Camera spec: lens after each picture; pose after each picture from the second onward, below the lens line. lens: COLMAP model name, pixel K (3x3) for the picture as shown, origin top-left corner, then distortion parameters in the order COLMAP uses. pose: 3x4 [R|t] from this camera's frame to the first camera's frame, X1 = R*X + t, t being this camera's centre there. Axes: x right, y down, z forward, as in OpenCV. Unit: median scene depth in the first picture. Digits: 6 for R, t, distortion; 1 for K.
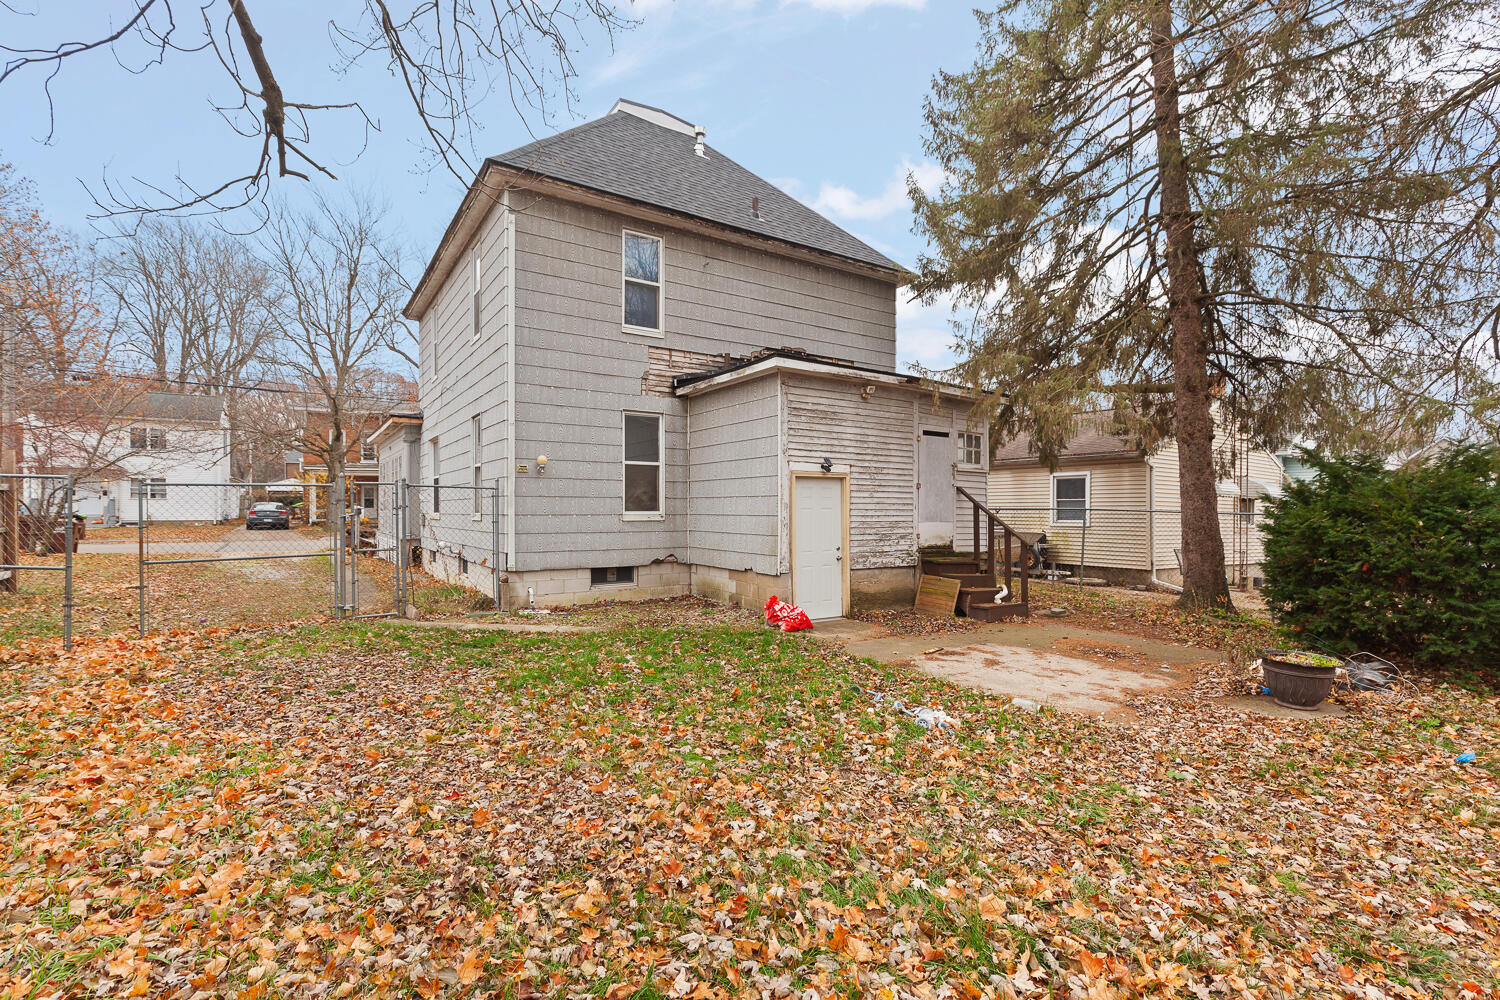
lens RADIAL K [[690.9, 0, 749.4], [0, 690.9, 513.6], [0, 0, 1]] dist [0.008912, -0.001833]
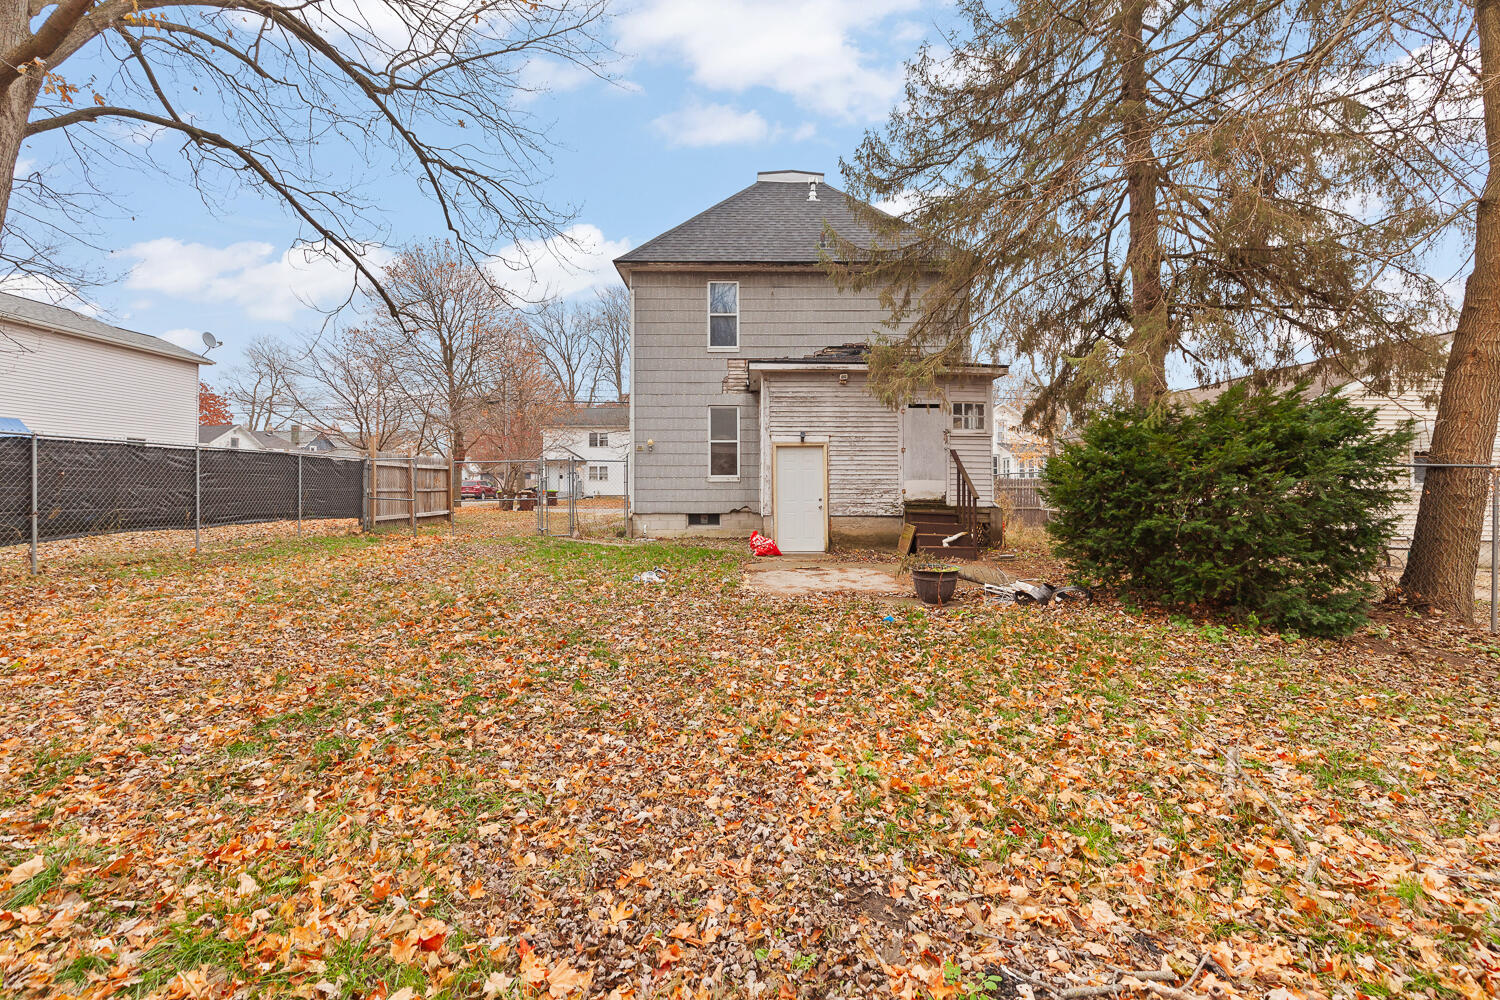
lens RADIAL K [[690.9, 0, 751.5], [0, 690.9, 491.2], [0, 0, 1]] dist [0.008912, -0.001833]
pose [[0.835140, -0.004704, -0.550017, 0.685472], [0.001319, 0.999978, -0.006550, 0.039608], [0.550035, 0.004745, 0.835128, -0.161027]]
